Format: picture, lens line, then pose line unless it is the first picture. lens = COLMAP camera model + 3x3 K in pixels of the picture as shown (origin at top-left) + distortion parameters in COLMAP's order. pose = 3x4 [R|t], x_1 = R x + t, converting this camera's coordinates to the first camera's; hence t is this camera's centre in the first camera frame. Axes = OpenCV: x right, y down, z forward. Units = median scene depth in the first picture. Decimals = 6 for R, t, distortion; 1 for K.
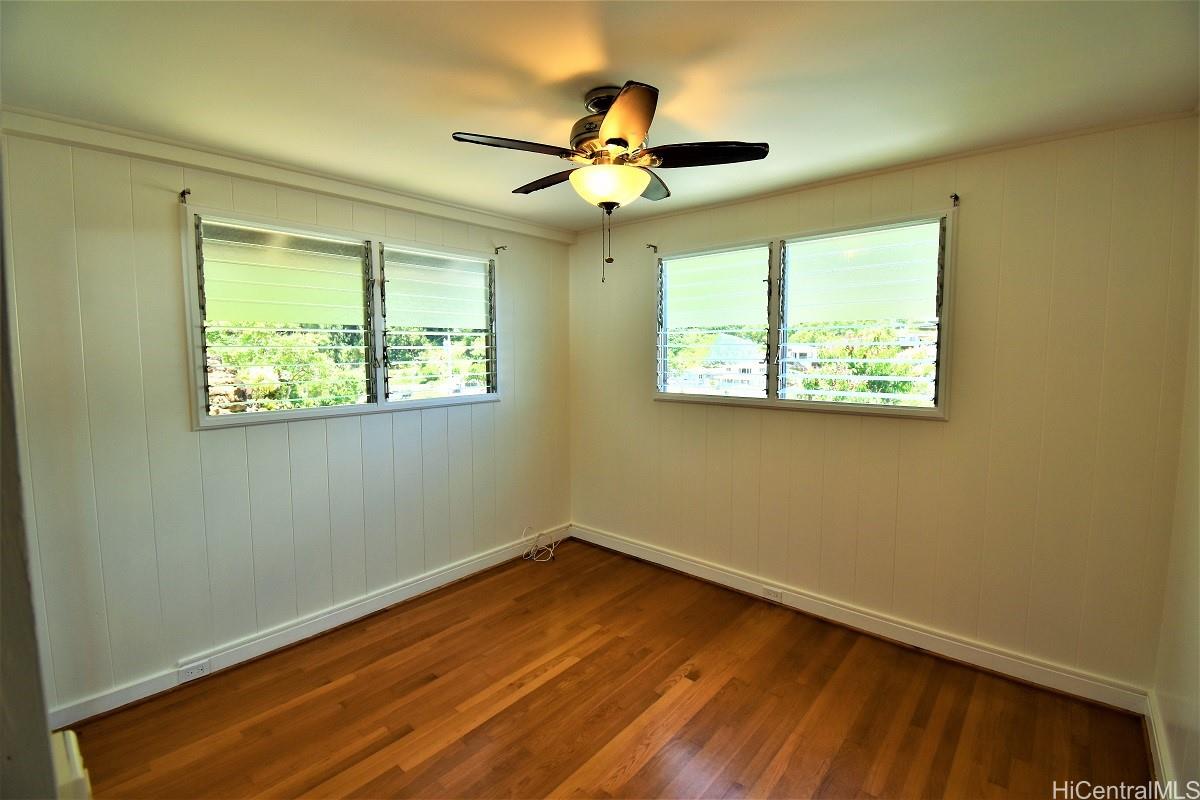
lens RADIAL K [[517.1, 0, 600.7], [0, 517.1, 393.0], [0, 0, 1]] dist [-0.011670, -0.011358]
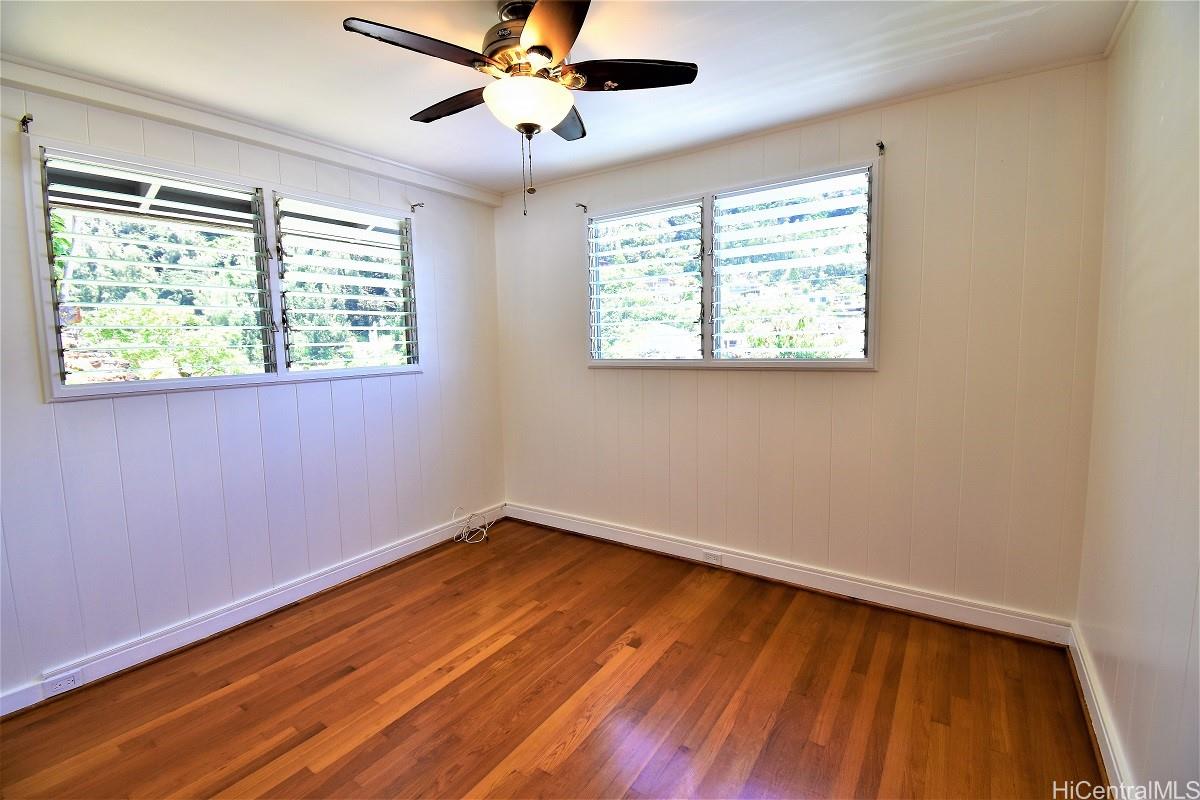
lens RADIAL K [[517.1, 0, 601.0], [0, 517.1, 393.9], [0, 0, 1]] dist [-0.011670, -0.011358]
pose [[0.992207, -0.028844, 0.121215, 0.013900], [0.026604, 0.999445, 0.020052, 0.064481], [-0.121726, -0.016671, 0.992424, 0.063474]]
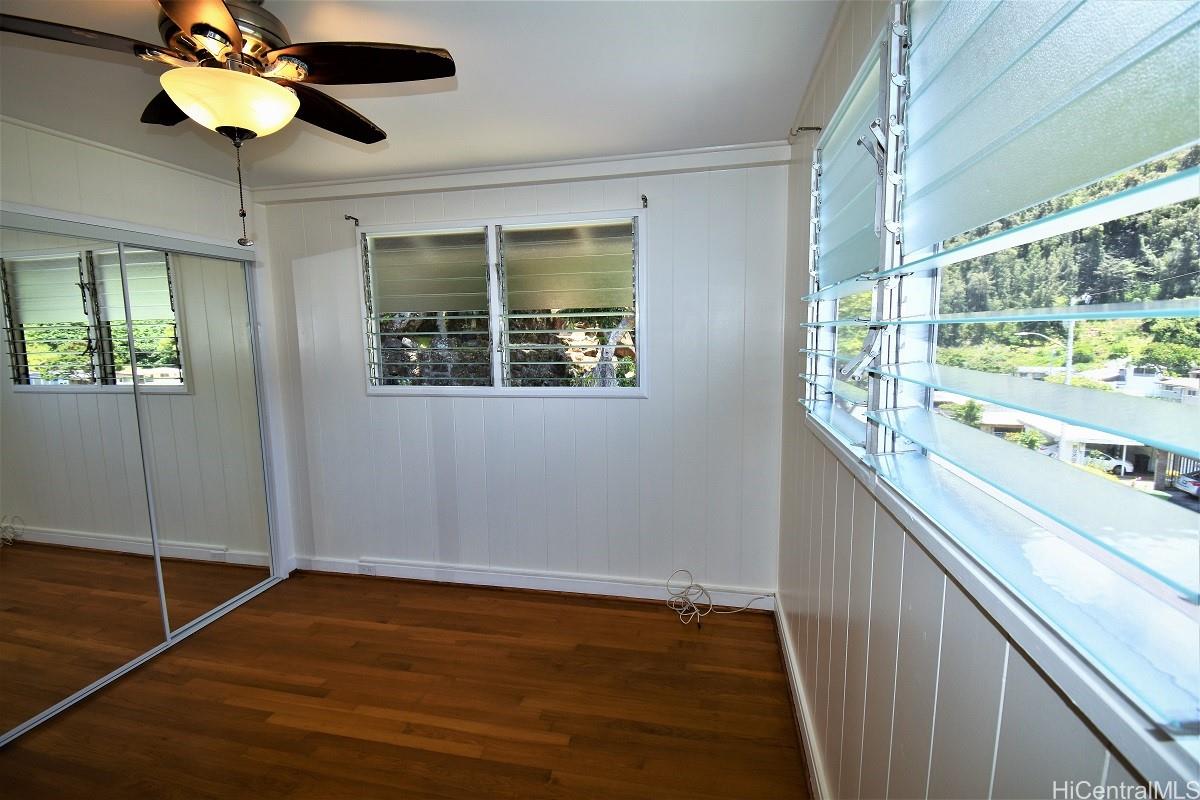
lens RADIAL K [[517.1, 0, 607.8], [0, 517.1, 395.7], [0, 0, 1]] dist [-0.011670, -0.011358]
pose [[0.502908, 0.102948, -0.858187, 0.663063], [-0.057646, 0.994666, 0.085539, -0.077255], [0.862415, 0.006453, 0.506160, 0.824359]]
